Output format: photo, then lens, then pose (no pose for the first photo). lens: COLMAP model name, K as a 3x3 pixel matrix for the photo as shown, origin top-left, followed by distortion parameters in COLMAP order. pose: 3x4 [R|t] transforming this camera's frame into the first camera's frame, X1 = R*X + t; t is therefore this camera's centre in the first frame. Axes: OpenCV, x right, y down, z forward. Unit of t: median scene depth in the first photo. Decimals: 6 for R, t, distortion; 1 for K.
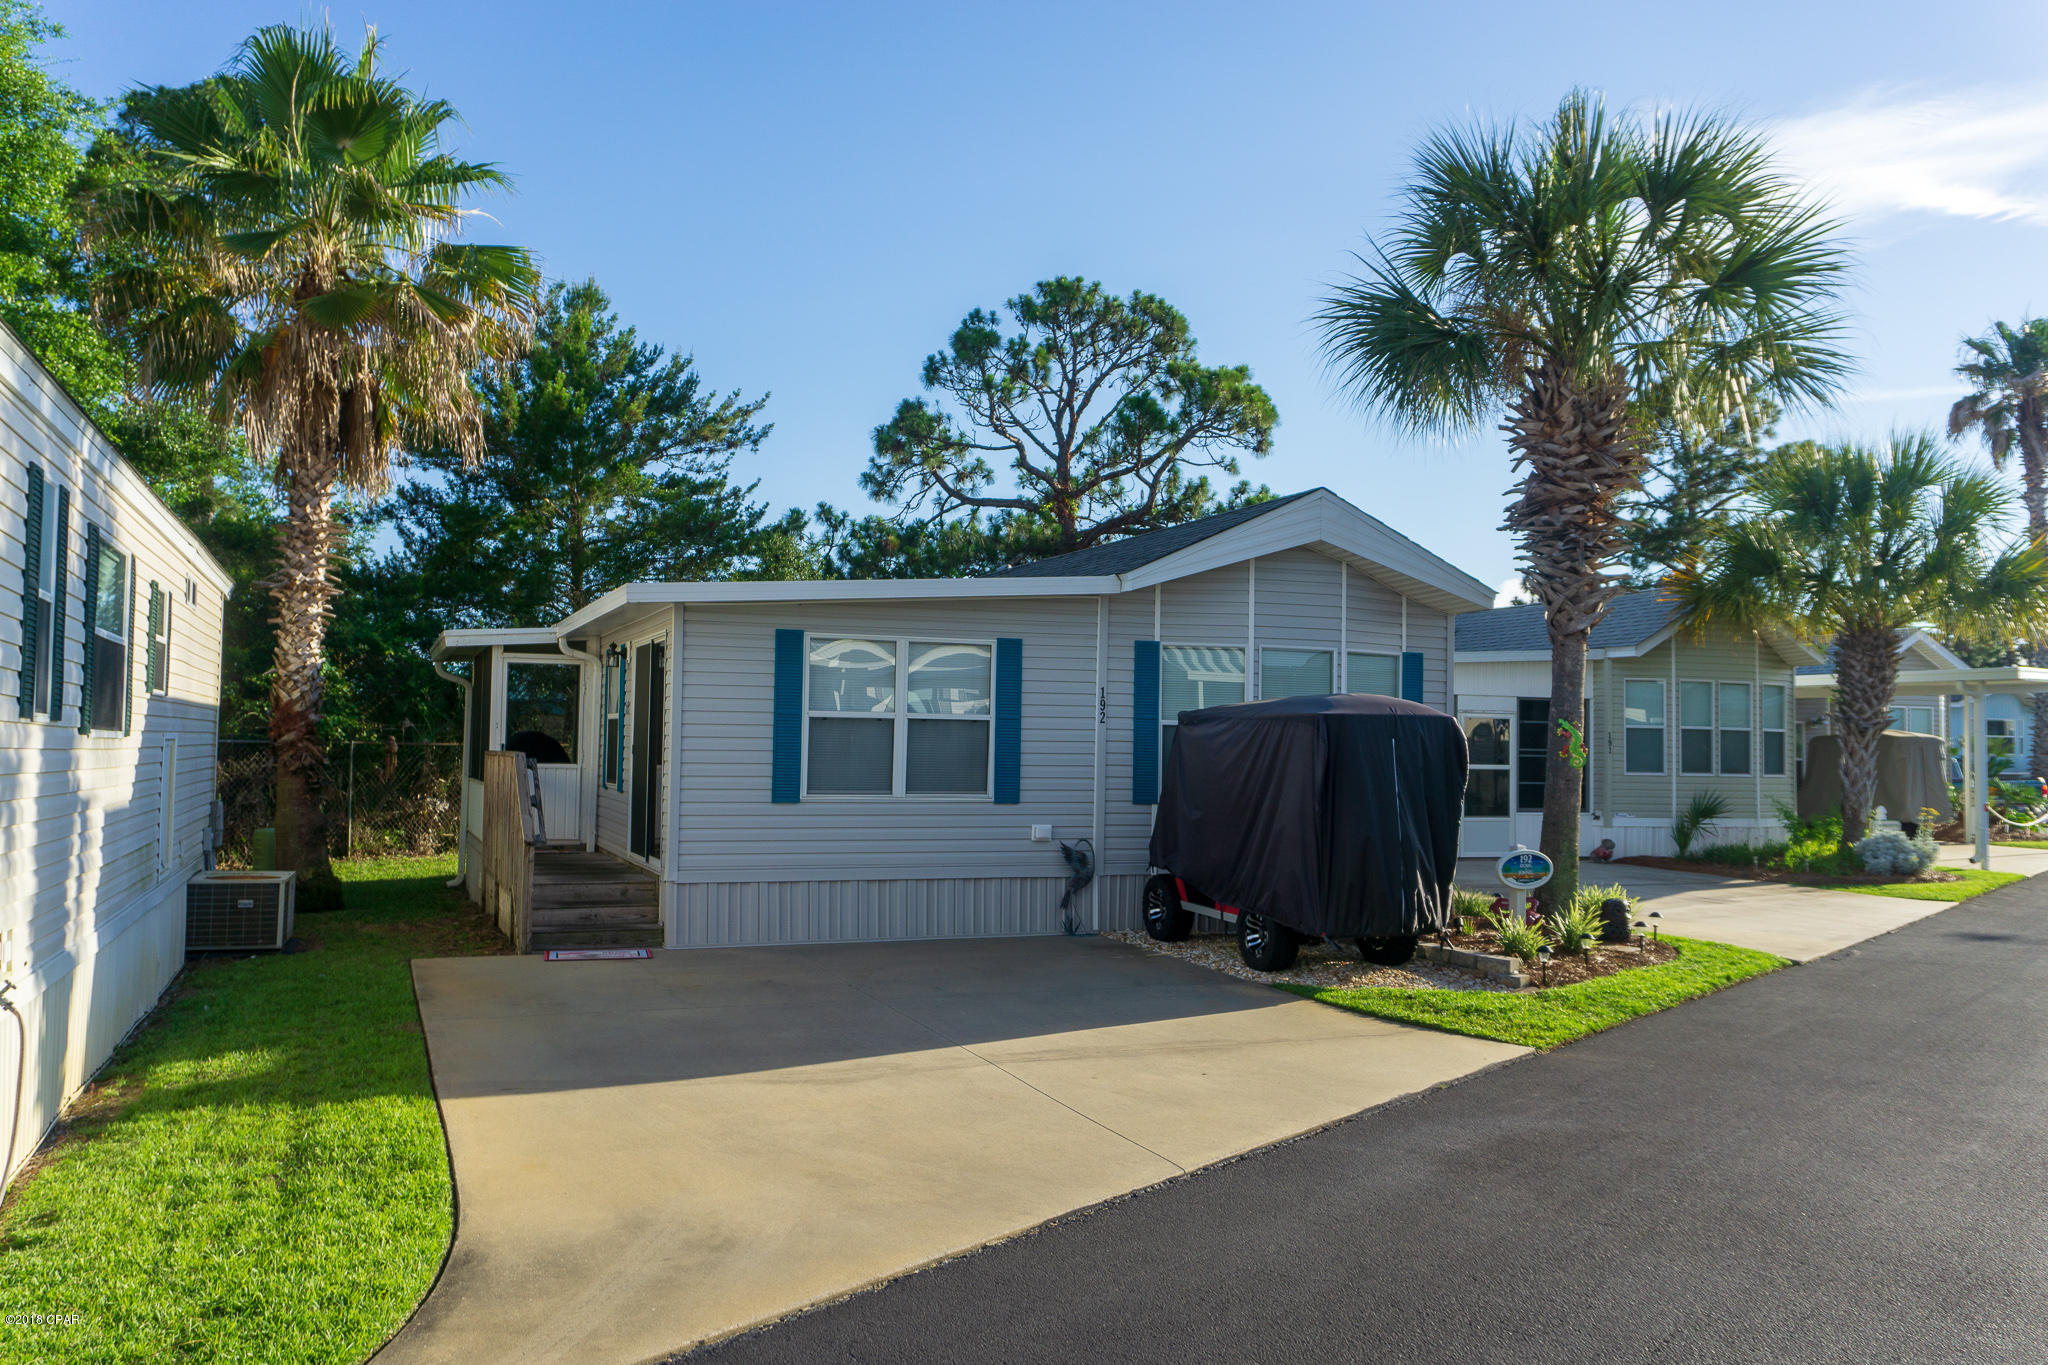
lens RADIAL K [[1692.9, 0, 1034.6], [0, 1692.9, 682.8], [0, 0, 1]] dist [0.009875, 0.002791]
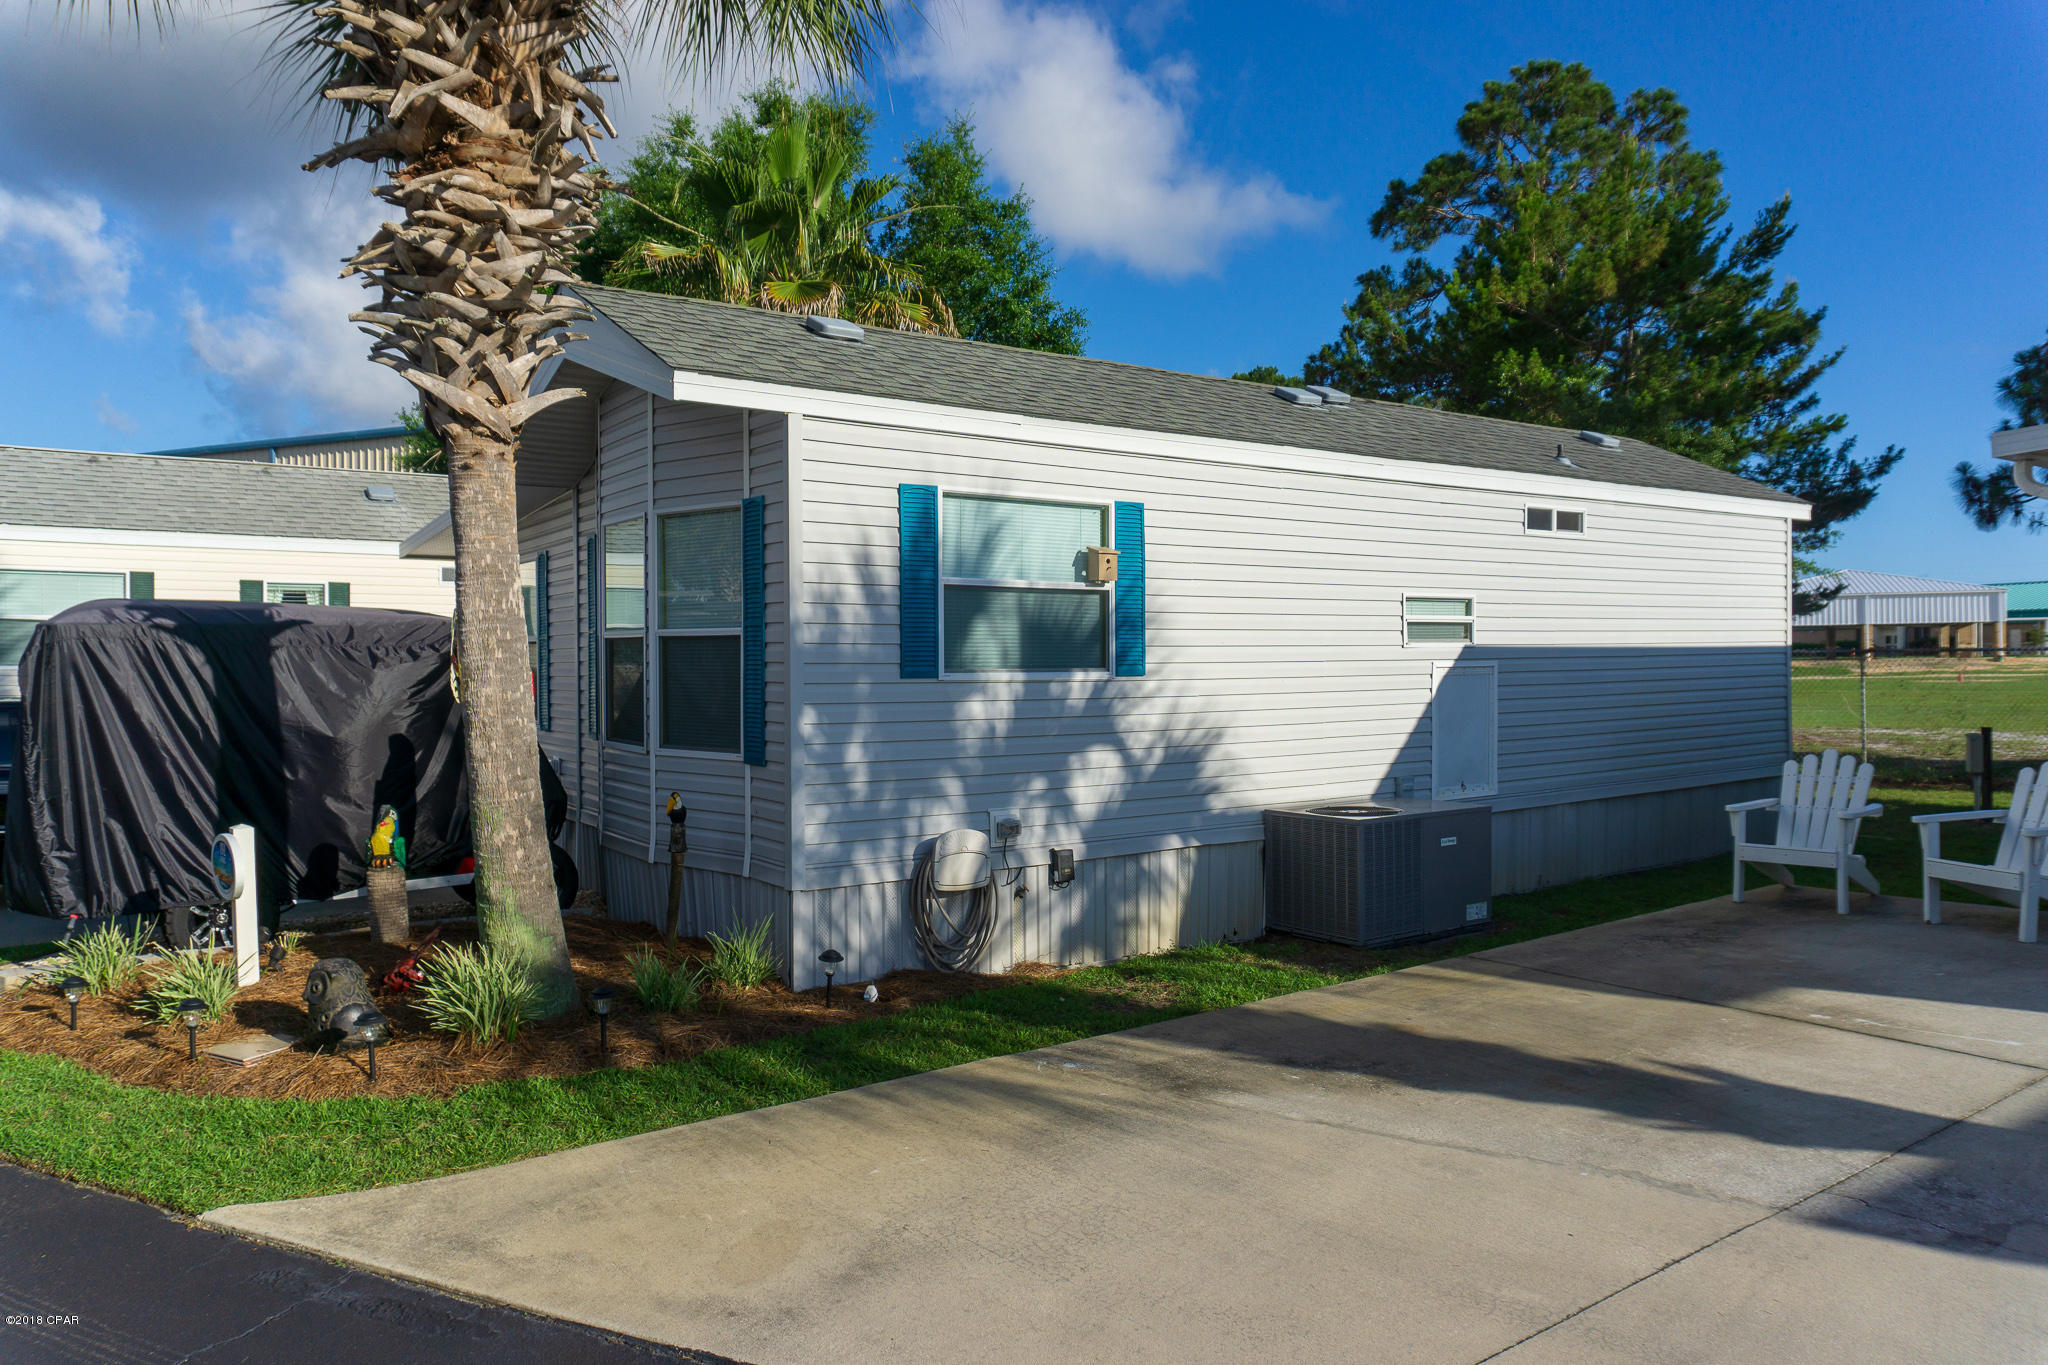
lens RADIAL K [[1368.0, 0, 1022.9], [0, 1368.0, 658.2], [0, 0, 1]] dist [0.006113, 0.001874]
pose [[0.230012, -0.017391, -0.973032, 0.761539], [0.052435, 0.998609, -0.005453, 0.047850], [0.971774, -0.049767, 0.230604, 1.072906]]
